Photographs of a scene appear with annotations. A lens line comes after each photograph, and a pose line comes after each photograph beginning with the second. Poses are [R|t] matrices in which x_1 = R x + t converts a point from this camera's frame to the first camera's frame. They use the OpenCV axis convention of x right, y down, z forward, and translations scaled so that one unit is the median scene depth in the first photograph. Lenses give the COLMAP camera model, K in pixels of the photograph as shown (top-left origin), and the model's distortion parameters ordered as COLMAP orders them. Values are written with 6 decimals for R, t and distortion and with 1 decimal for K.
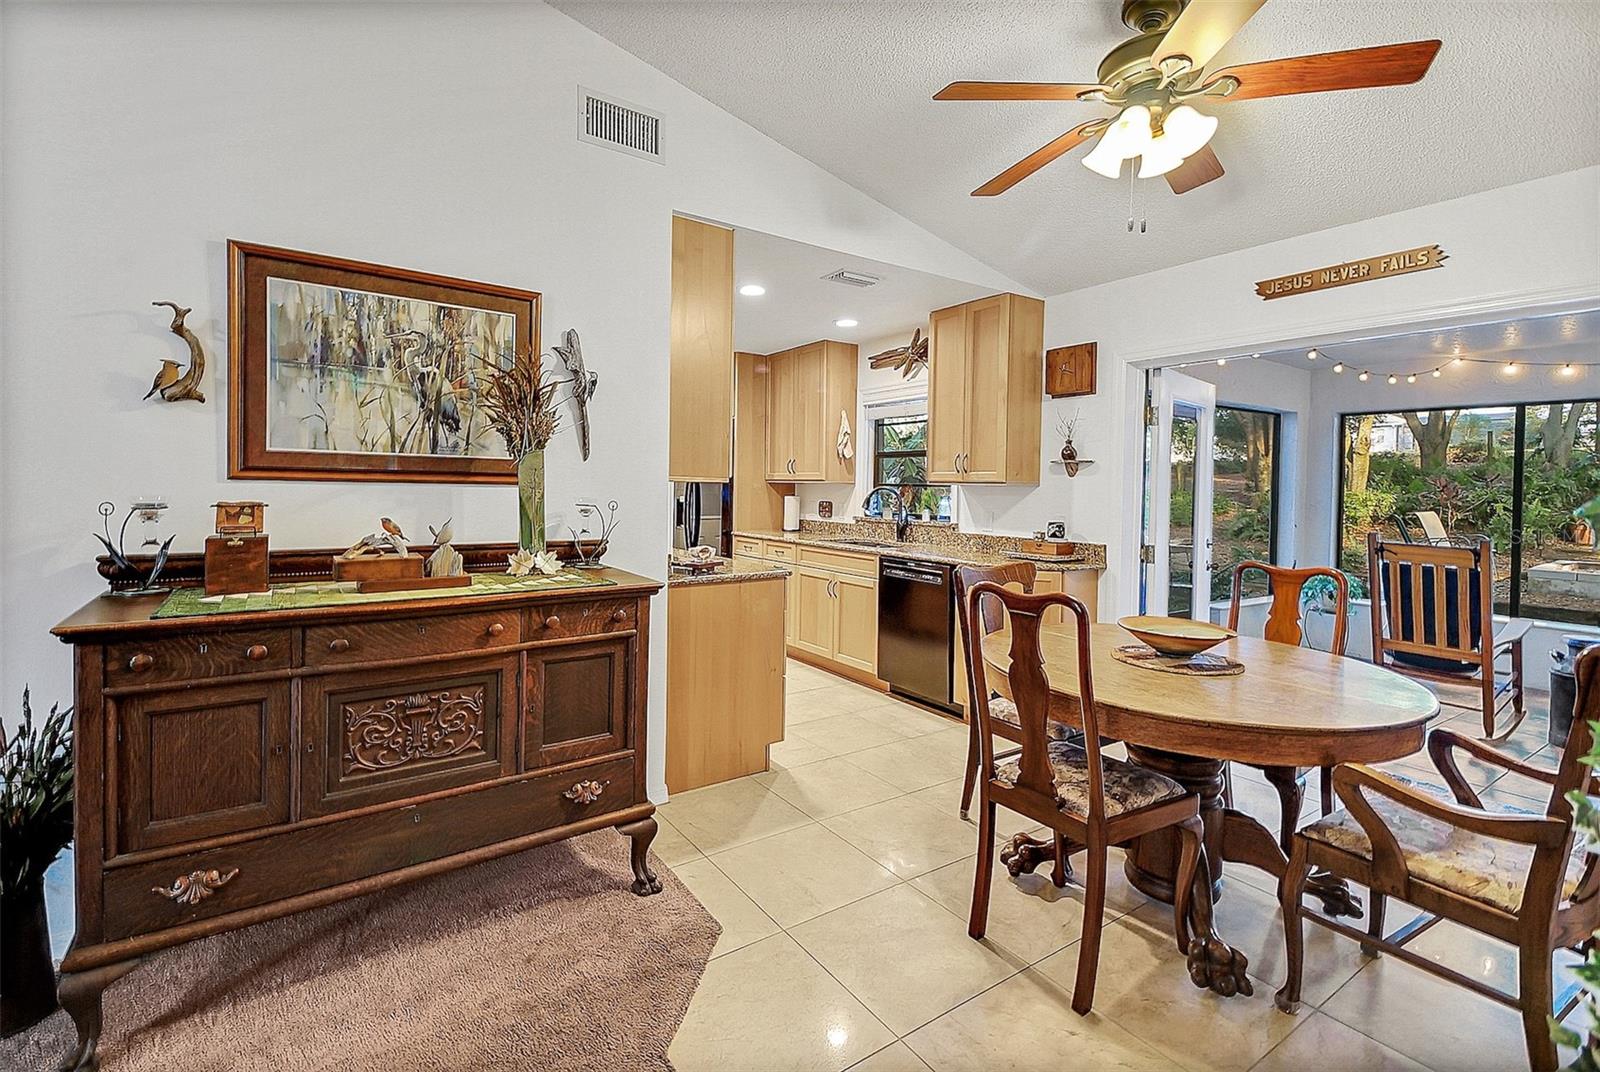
lens RADIAL K [[728.4, 0, 780.1], [0, 728.4, 501.1], [0, 0, 1]] dist [0.052120, -0.025644]
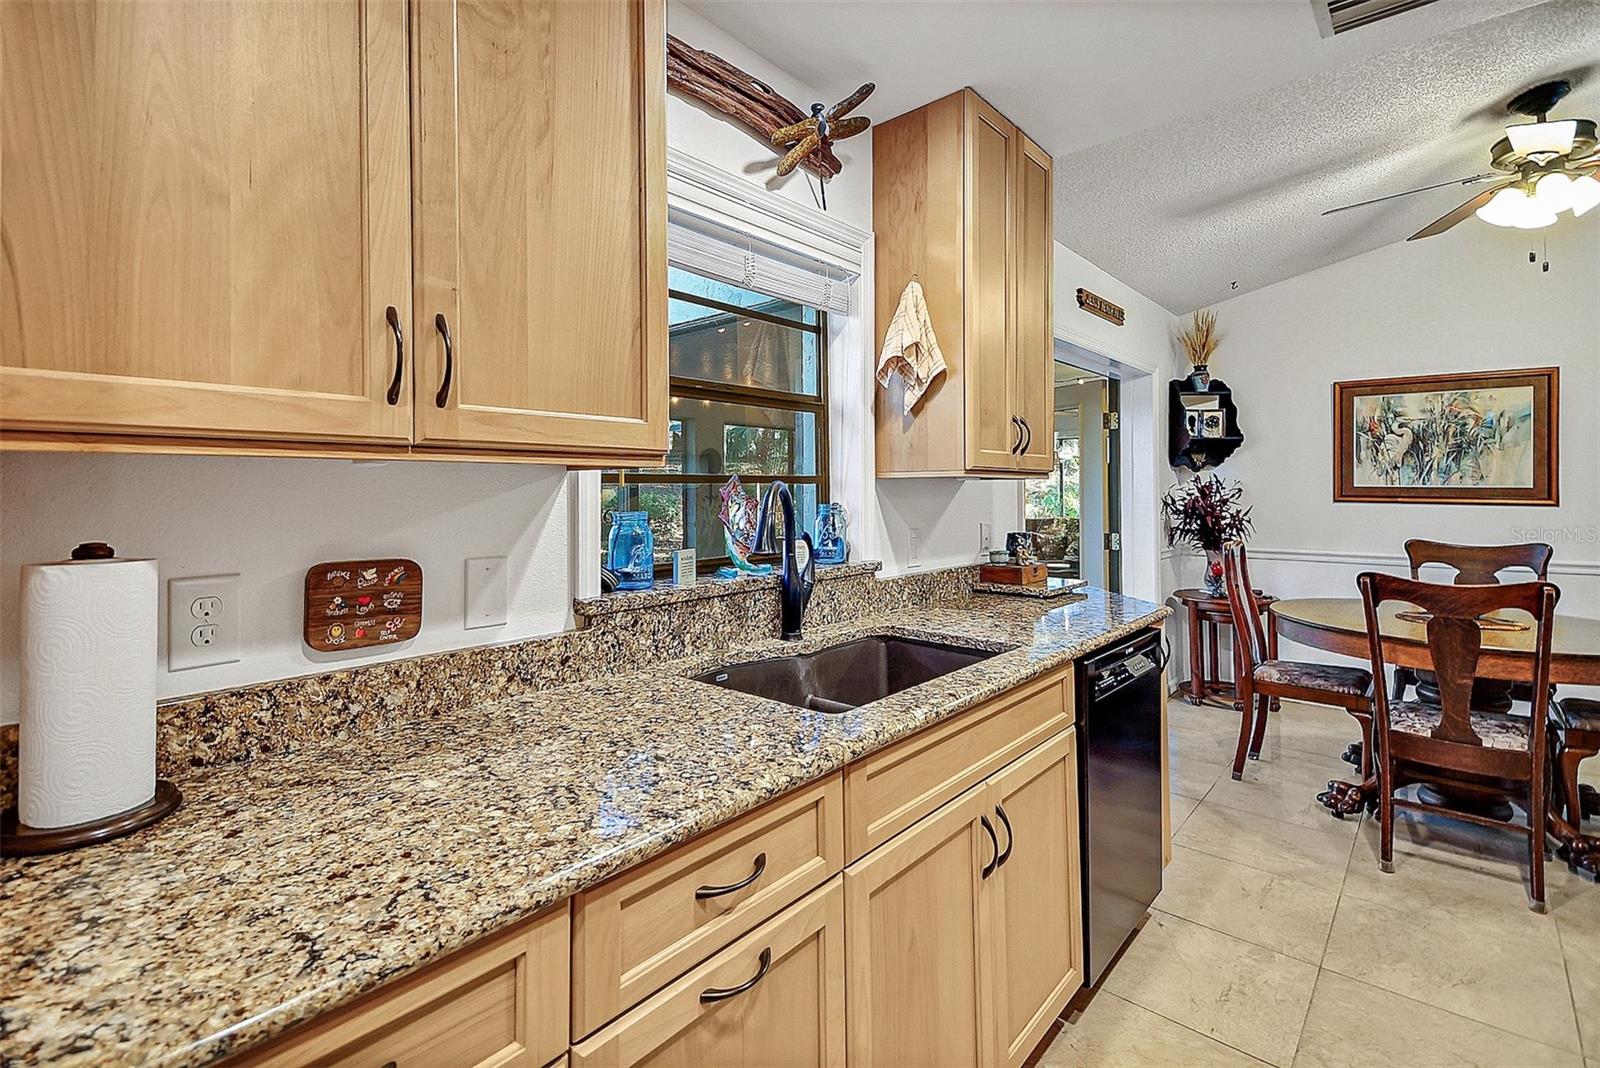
lens RADIAL K [[728.4, 0, 780.1], [0, 728.4, 499.1], [0, 0, 1]] dist [0.052120, -0.025644]
pose [[-0.241693, -0.027376, 0.969966, -0.200590], [0.023595, 0.999141, 0.034079, -0.026666], [-0.970066, 0.031123, -0.240839, 1.262794]]
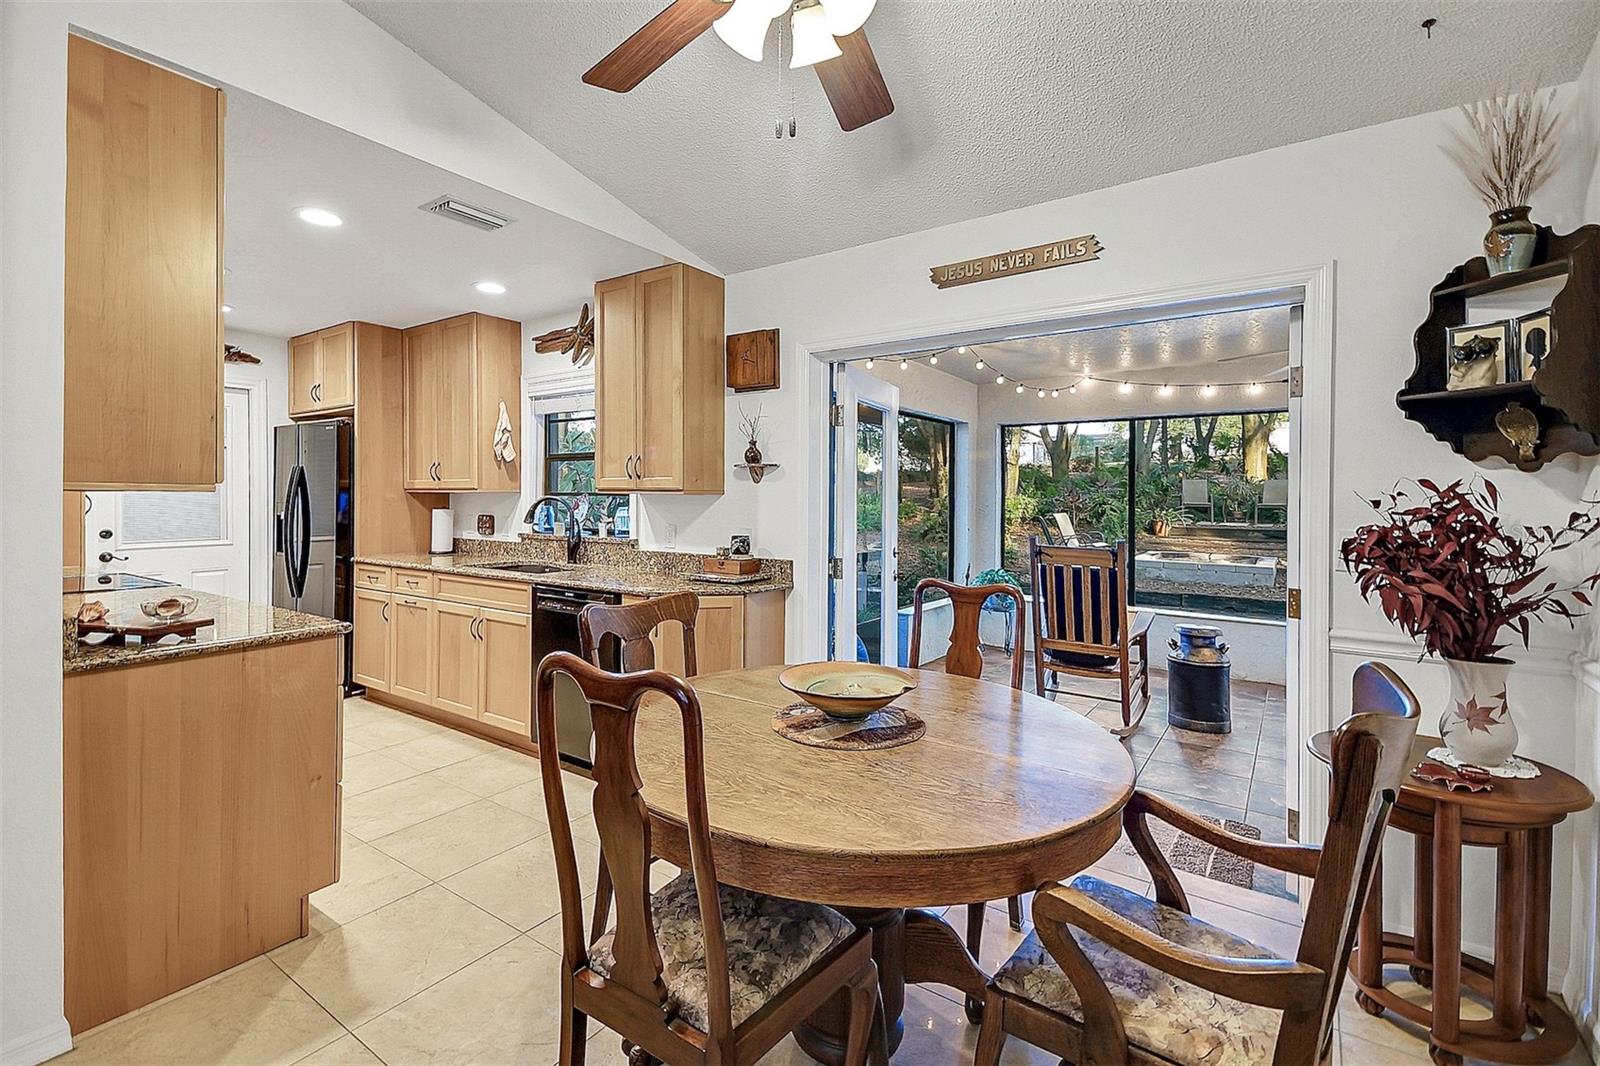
lens RADIAL K [[728.4, 0, 780.1], [0, 728.4, 498.1], [0, 0, 1]] dist [0.052120, -0.025644]
pose [[0.936489, -0.010396, 0.350542, 0.111341], [0.016128, 0.999780, -0.013435, -0.002898], [-0.350325, 0.018236, 0.936451, 0.168924]]
